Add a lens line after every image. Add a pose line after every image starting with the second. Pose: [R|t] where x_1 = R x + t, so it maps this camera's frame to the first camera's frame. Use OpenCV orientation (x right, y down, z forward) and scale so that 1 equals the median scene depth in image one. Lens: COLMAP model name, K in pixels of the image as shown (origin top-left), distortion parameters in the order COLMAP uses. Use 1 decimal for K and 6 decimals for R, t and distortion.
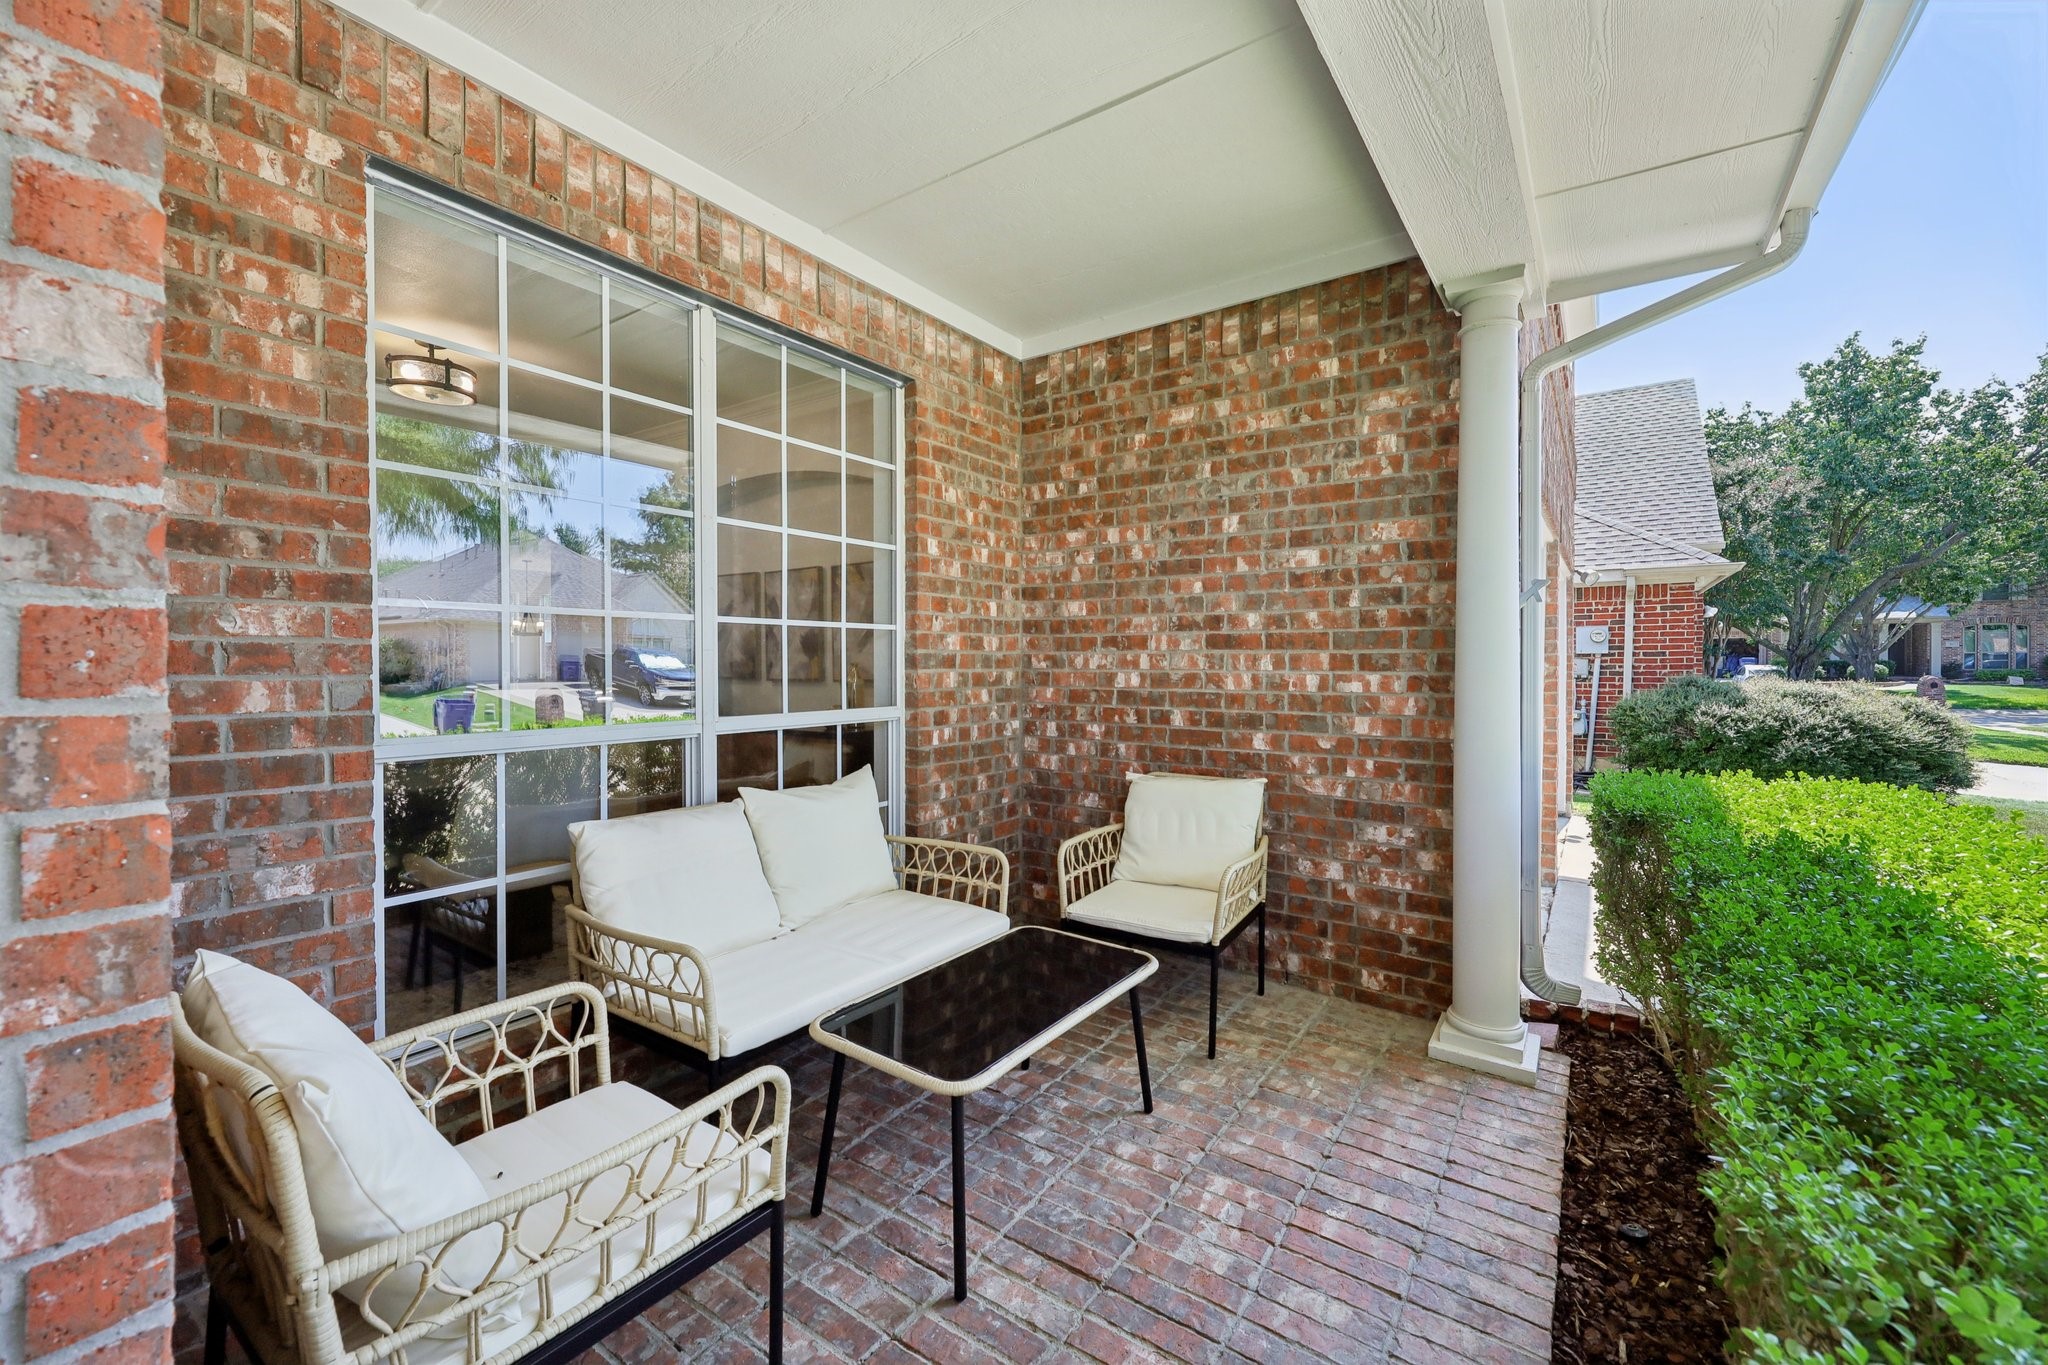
lens RADIAL K [[828.5, 0, 1022.8], [0, 828.5, 676.5], [0, 0, 1]] dist [0.001866, -0.000540]
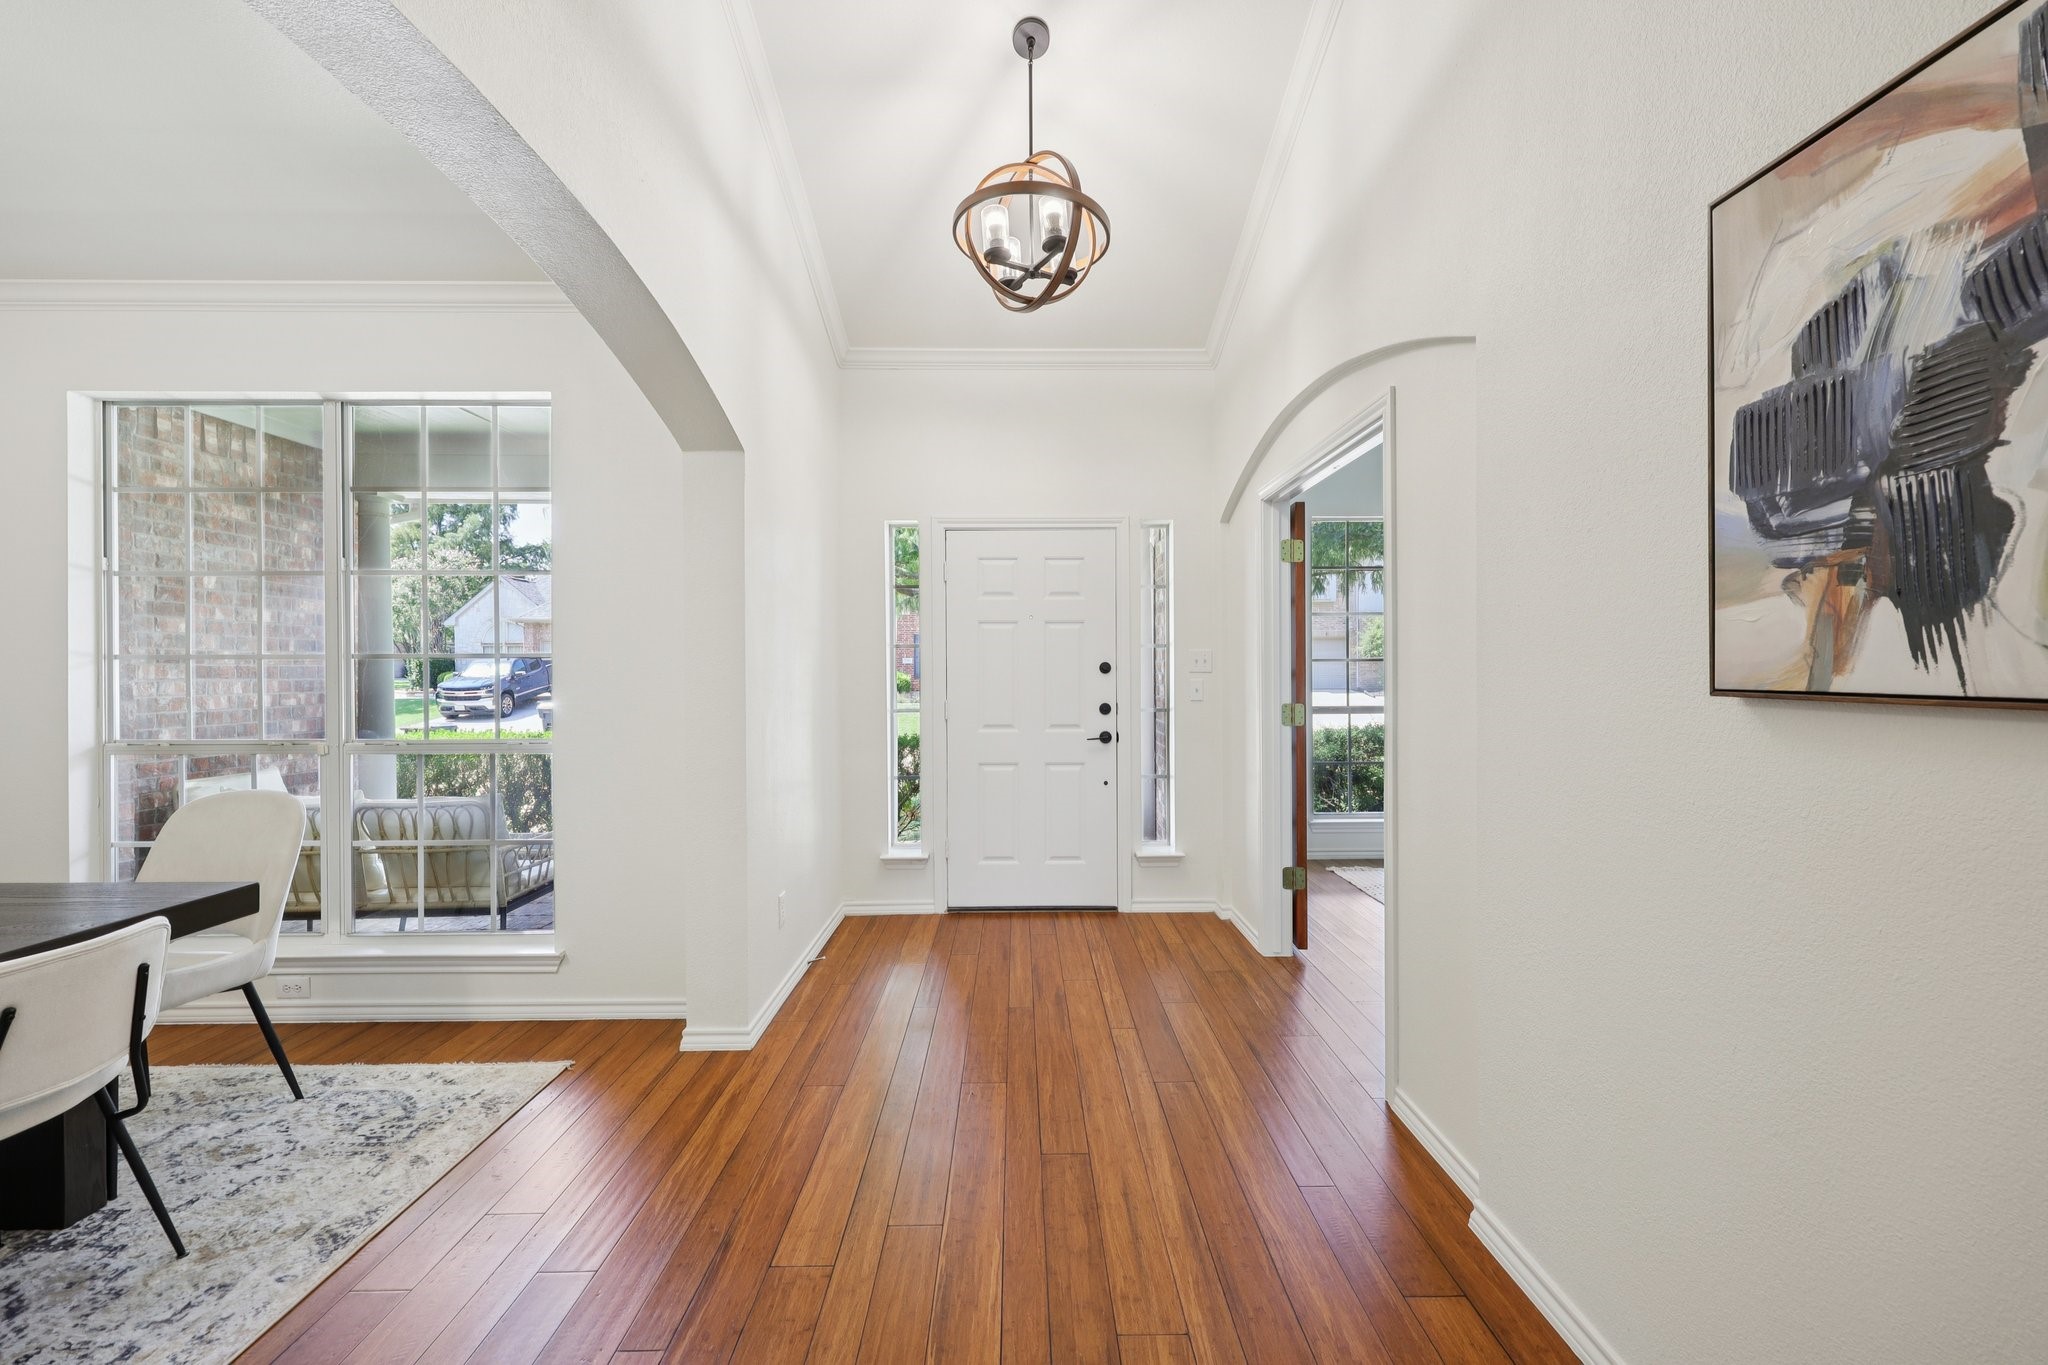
lens RADIAL K [[828.5, 0, 1028.2], [0, 828.5, 673.2], [0, 0, 1]] dist [0.001866, -0.000540]
pose [[-0.586179, -0.002016, 0.810179, -1.649495], [0.017572, 0.999730, 0.015202, -0.040322], [-0.809991, 0.023148, -0.585985, 0.769639]]
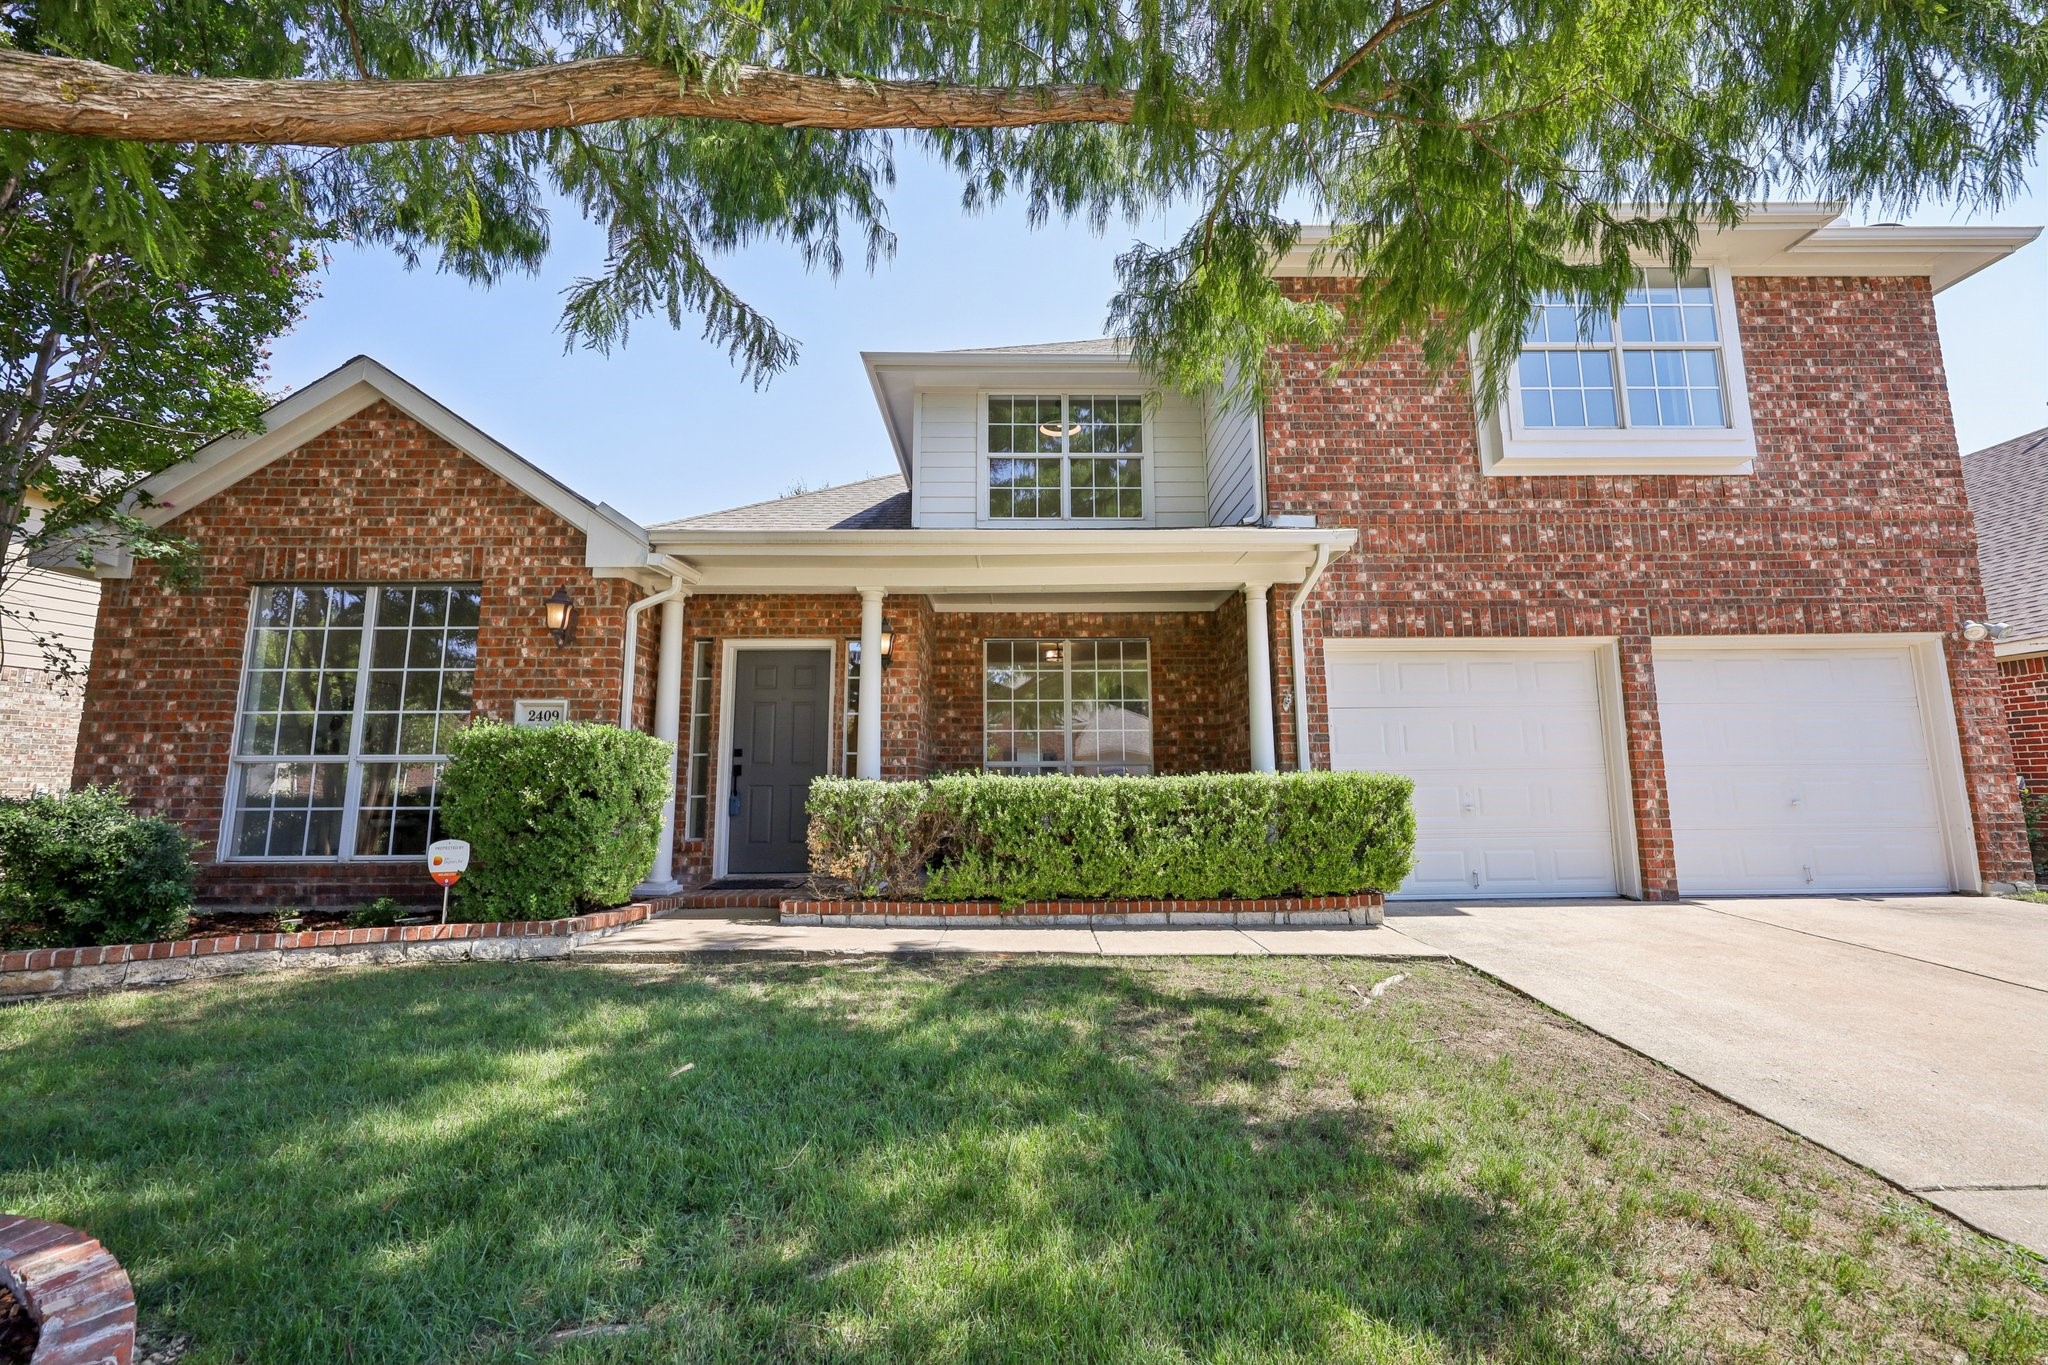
lens RADIAL K [[828.5, 0, 1021.7], [0, 828.5, 672.8], [0, 0, 1]] dist [0.001866, -0.000540]
pose [[0.584802, -0.114246, -0.803091, 1.575350], [-0.007414, 0.989238, -0.146125, 0.133845], [0.811143, 0.091408, 0.577661, -0.780634]]
